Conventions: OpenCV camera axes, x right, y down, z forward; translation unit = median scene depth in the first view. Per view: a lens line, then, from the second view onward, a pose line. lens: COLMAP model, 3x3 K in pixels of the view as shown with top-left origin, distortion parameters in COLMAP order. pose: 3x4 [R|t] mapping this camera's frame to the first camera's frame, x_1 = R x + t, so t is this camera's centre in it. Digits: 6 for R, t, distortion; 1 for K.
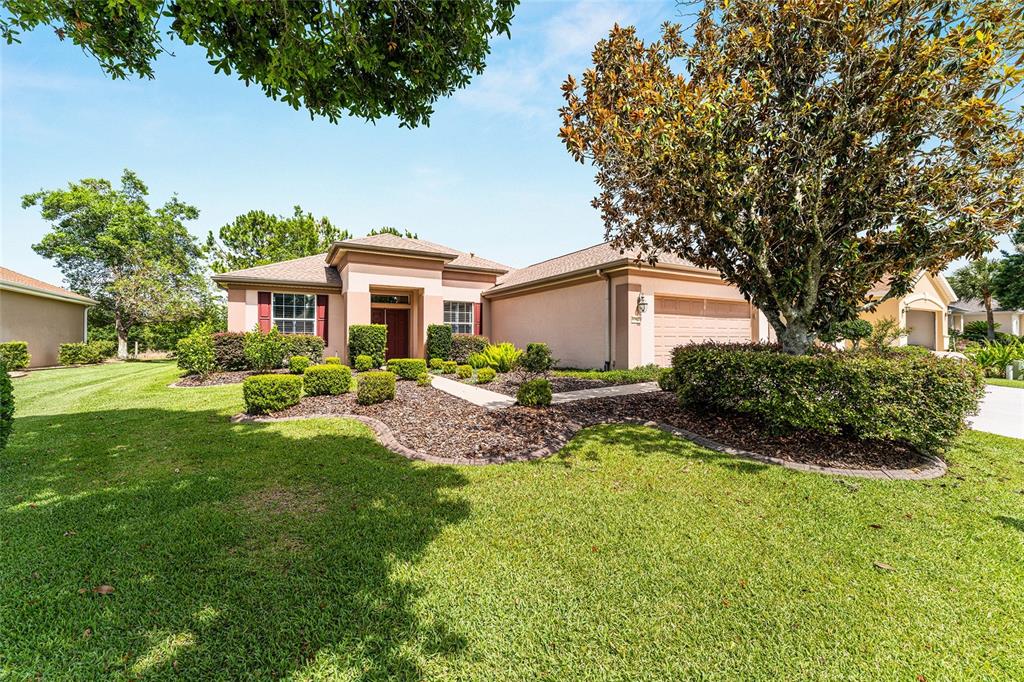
lens RADIAL K [[407.2, 0, 512.7], [0, 407.2, 340.7], [0, 0, 1]] dist [-0.002147, -0.000606]
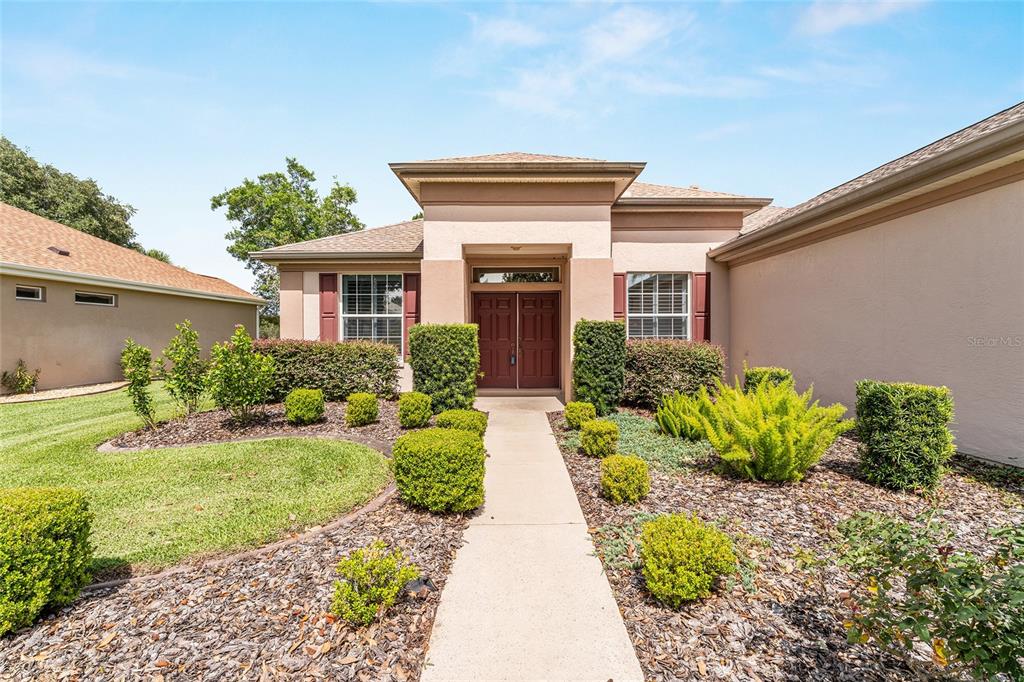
lens RADIAL K [[430.4, 0, 517.0], [0, 430.4, 337.4], [0, 0, 1]] dist [-0.002445, 0.000093]
pose [[0.866790, 0.004479, -0.498654, -0.020604], [0.001970, 0.999921, 0.012406, -0.024852], [0.498670, -0.011736, 0.866712, 0.499440]]
